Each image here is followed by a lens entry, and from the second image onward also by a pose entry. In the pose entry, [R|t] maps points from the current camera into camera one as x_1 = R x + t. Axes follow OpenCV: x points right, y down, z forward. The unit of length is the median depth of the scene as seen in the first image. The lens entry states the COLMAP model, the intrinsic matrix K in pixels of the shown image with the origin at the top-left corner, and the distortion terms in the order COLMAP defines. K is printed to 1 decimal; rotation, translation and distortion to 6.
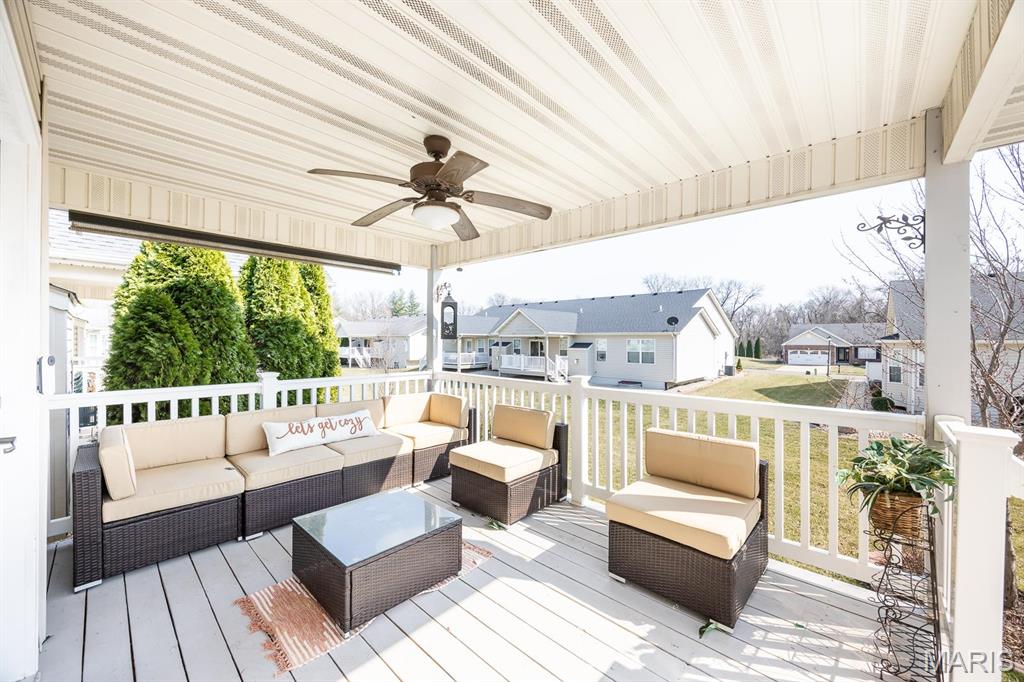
lens RADIAL K [[400.1, 0, 512.8], [0, 400.1, 339.1], [0, 0, 1]] dist [-0.000626, 0.000034]
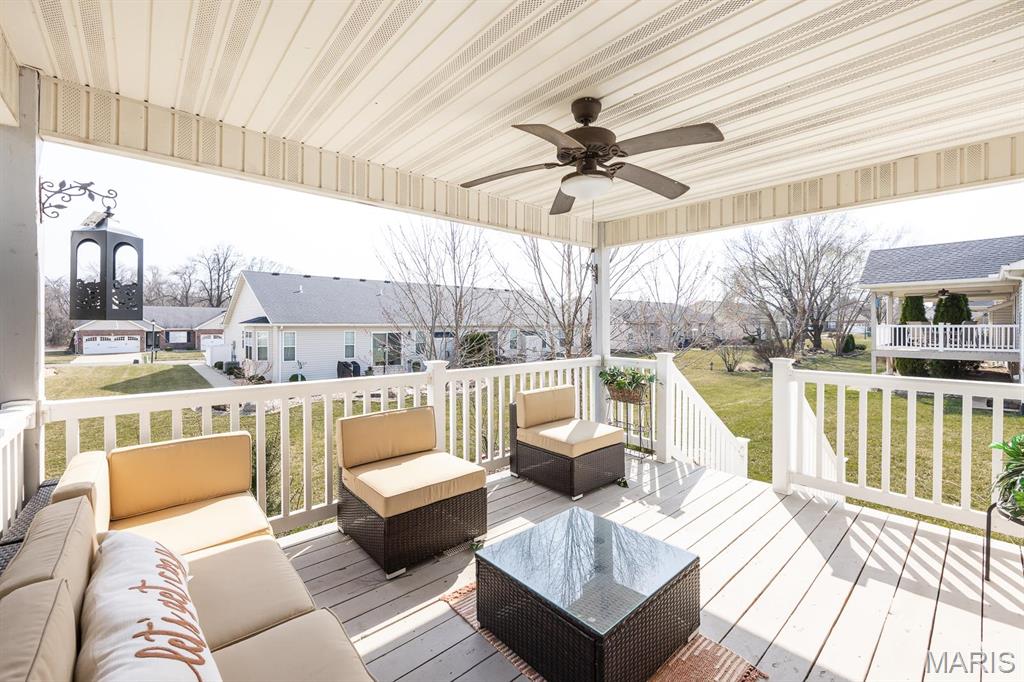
lens RADIAL K [[422.6, 0, 516.2], [0, 422.6, 336.3], [0, 0, 1]] dist [0.001377, -0.000037]
pose [[0.076985, -0.030818, 0.996556, -0.437454], [-0.000186, 0.999522, 0.030924, 0.002509], [-0.997032, -0.002566, 0.076943, 0.412250]]
